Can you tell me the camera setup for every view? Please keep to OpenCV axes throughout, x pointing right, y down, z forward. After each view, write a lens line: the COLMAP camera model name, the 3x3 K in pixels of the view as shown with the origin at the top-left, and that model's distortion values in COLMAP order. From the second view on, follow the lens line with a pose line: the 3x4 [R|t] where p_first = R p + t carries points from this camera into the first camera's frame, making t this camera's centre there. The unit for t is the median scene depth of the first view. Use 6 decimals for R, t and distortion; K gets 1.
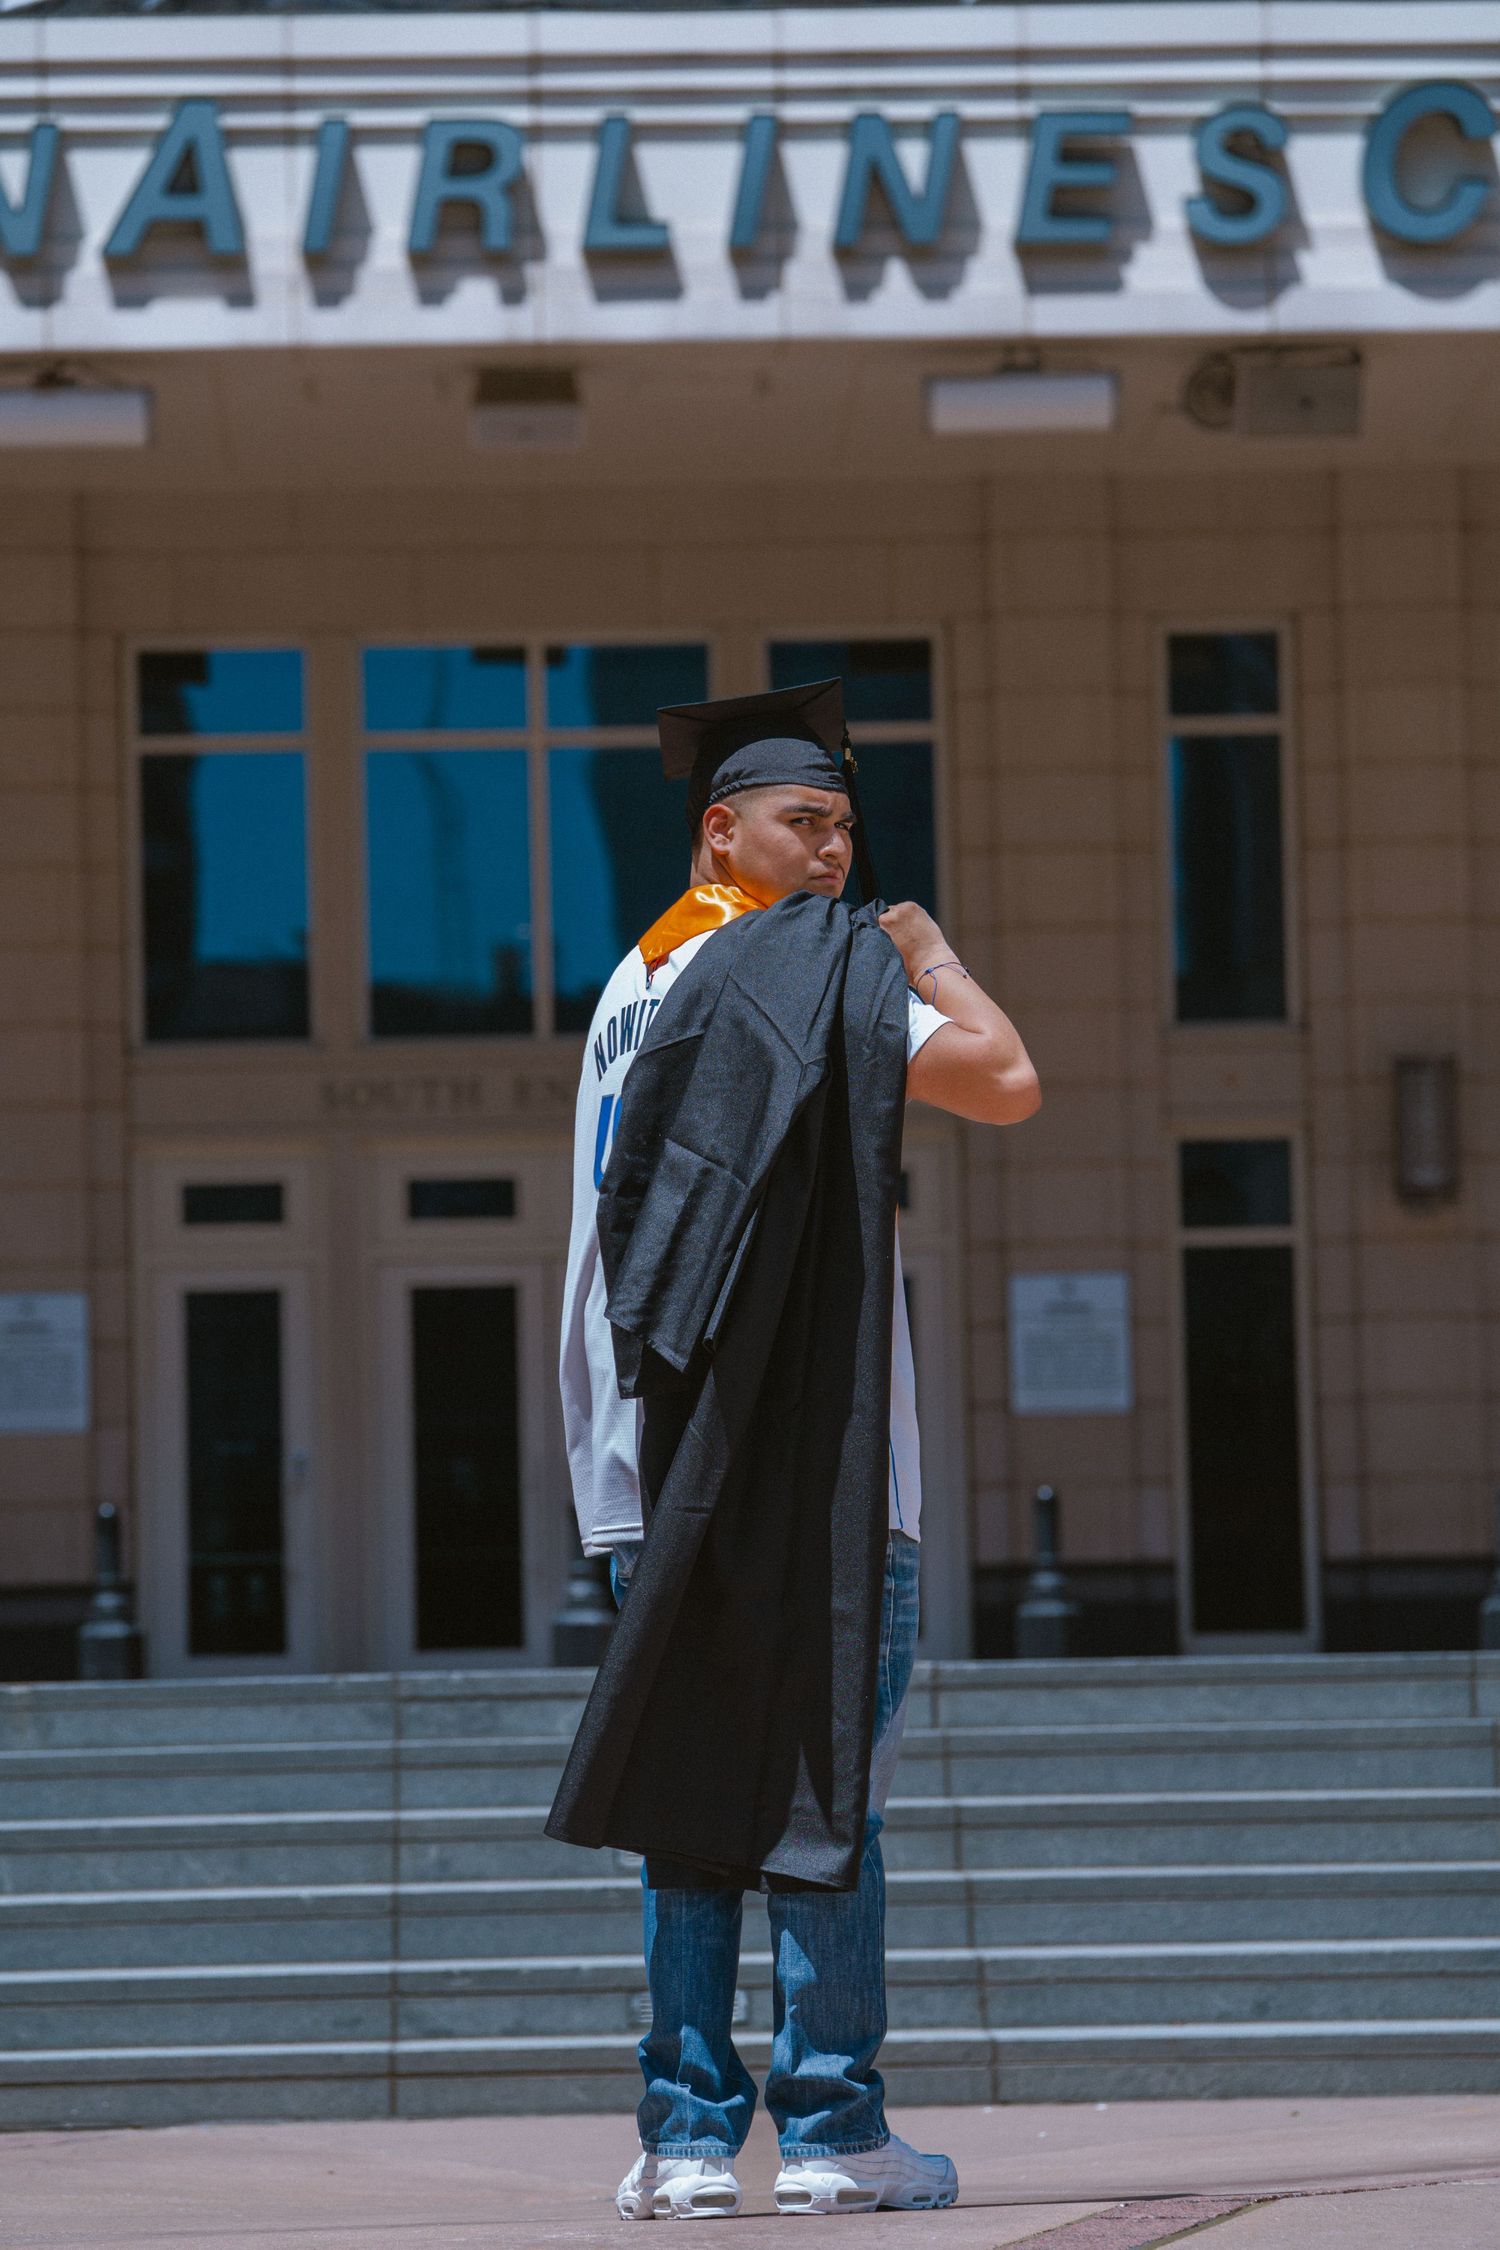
lens RADIAL K [[8608.8, 0, 753.5], [0, 8608.8, 1122.9], [0, 0, 1]] dist [0.532347, 0.000000]
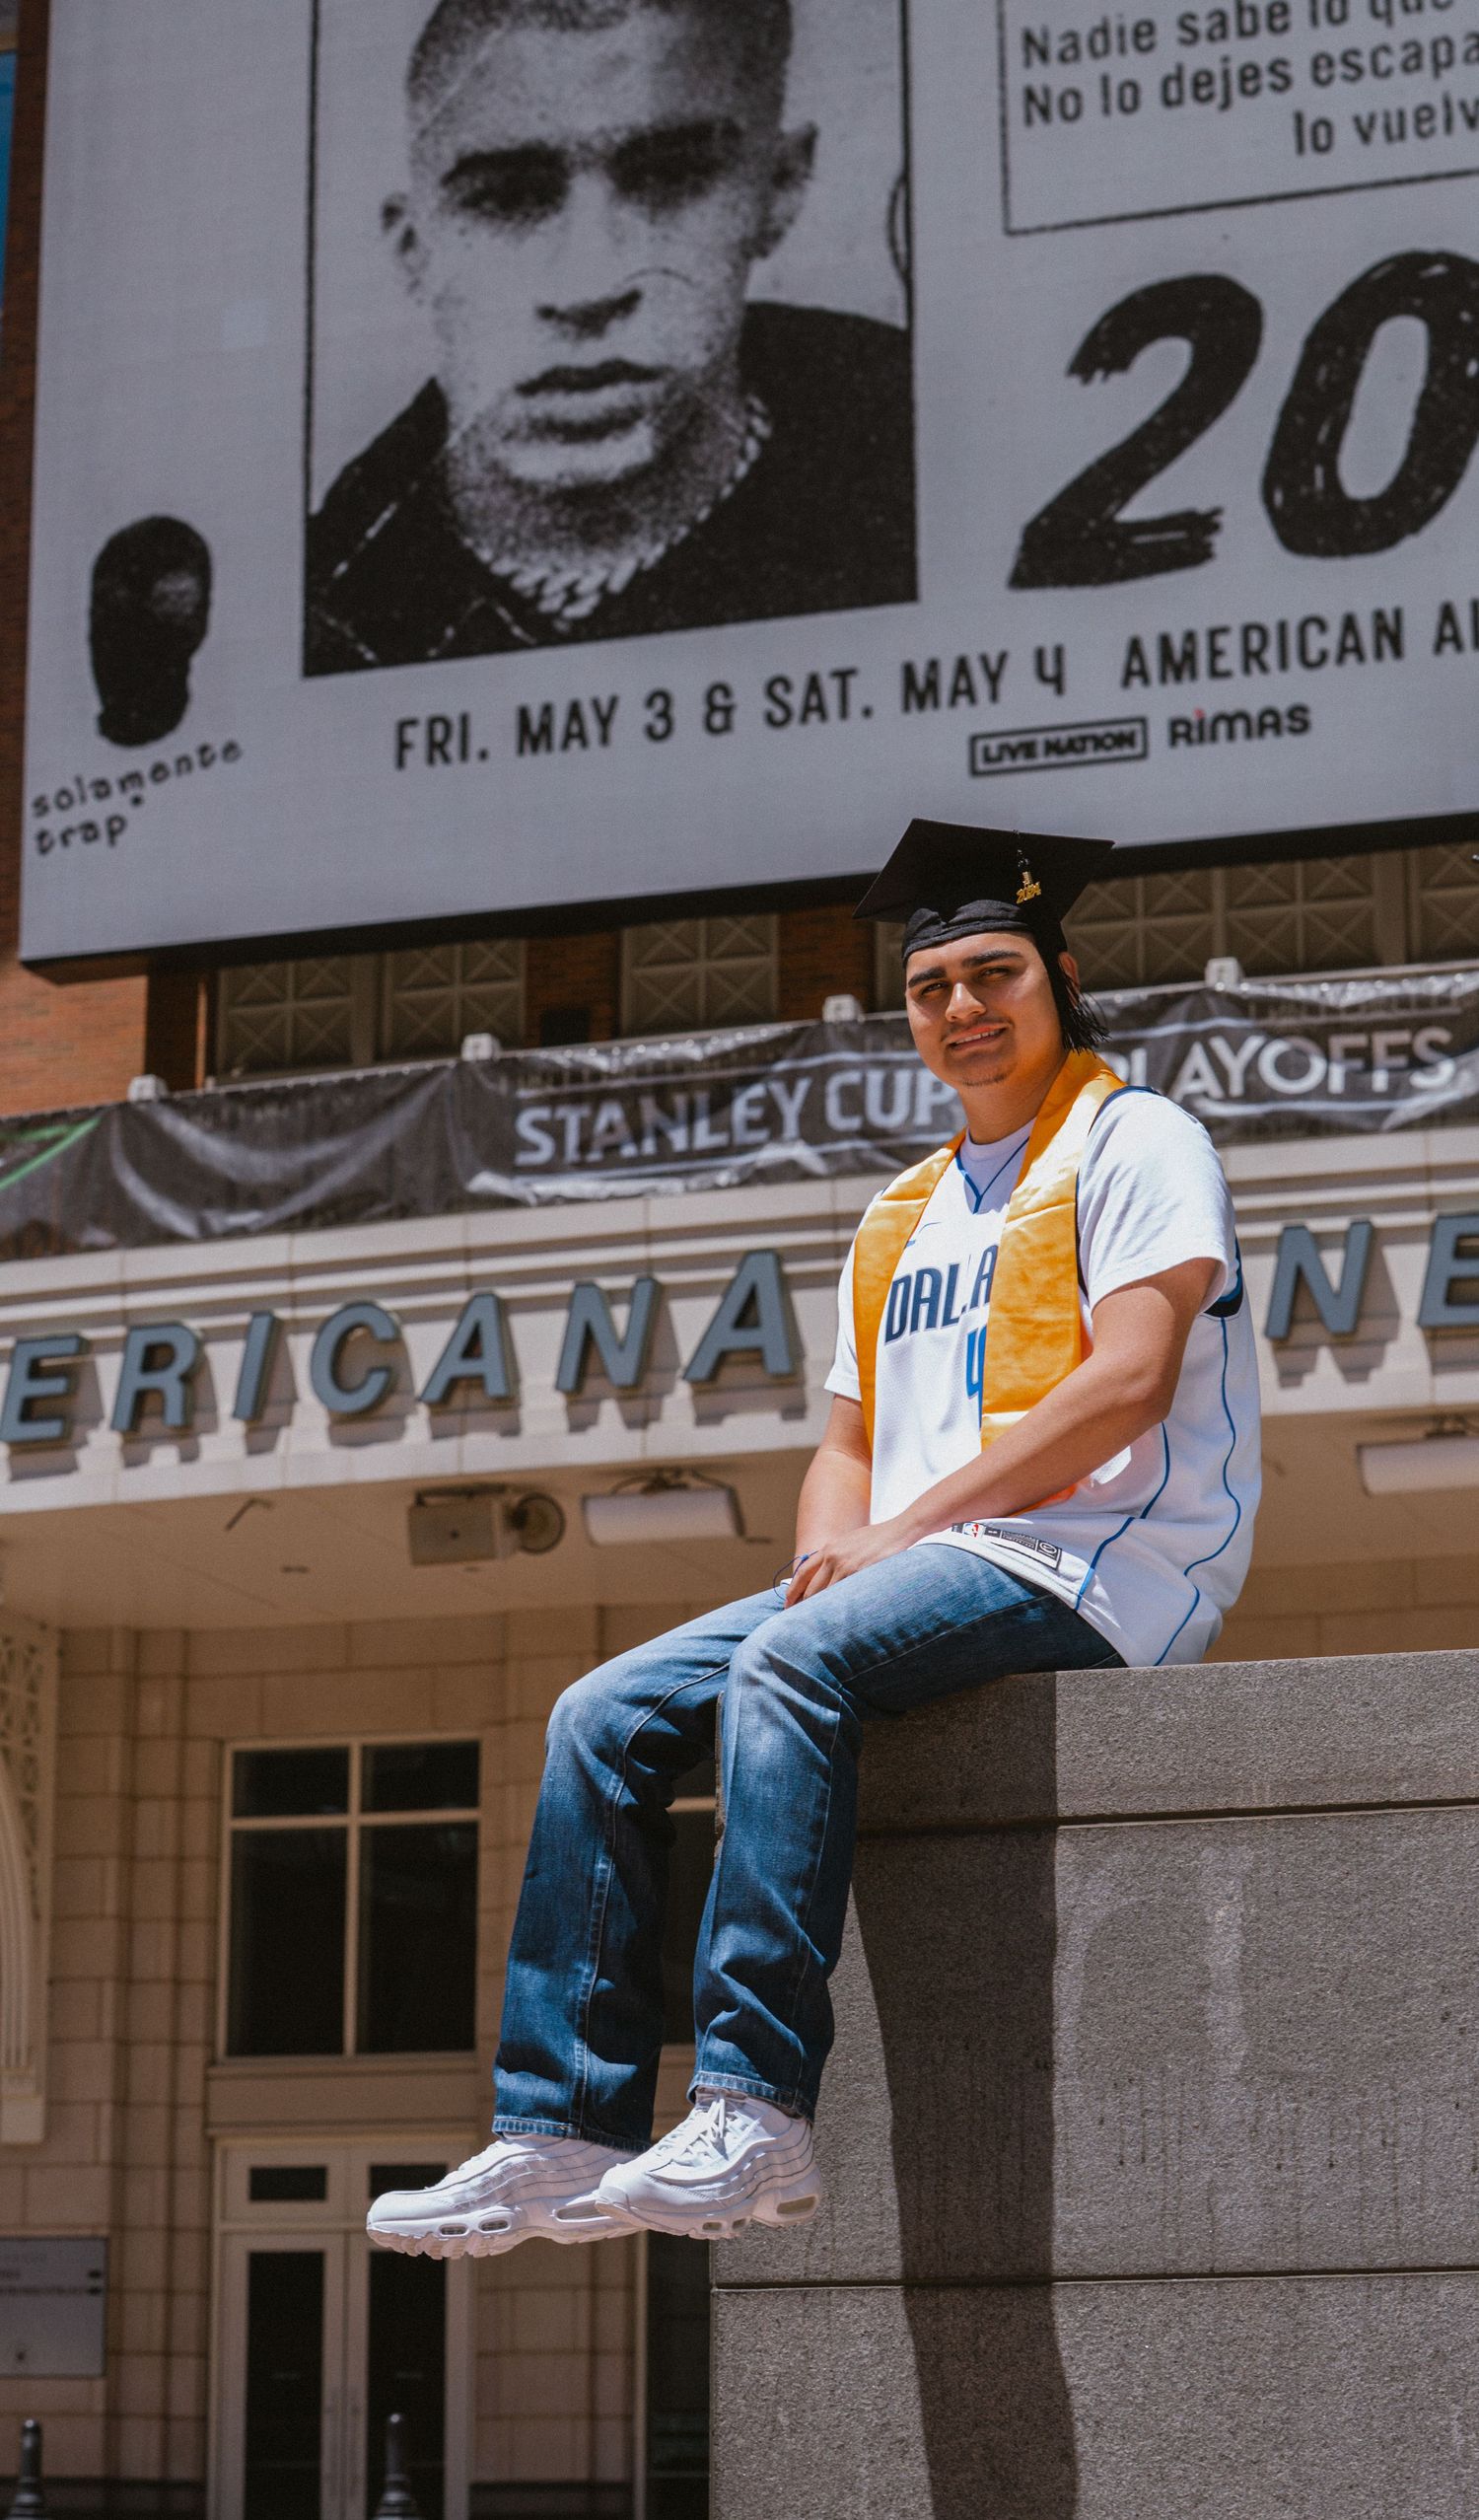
lens RADIAL K [[5593.0, 0, 760.8], [0, 5593.0, 1242.3], [0, 0, 1]] dist [-0.252124, 0.000000]
pose [[0.934420, -0.061226, -0.350870, 0.210257], [0.004731, 0.987161, -0.159656, 0.005797], [0.356140, 0.147526, 0.922713, 0.276983]]
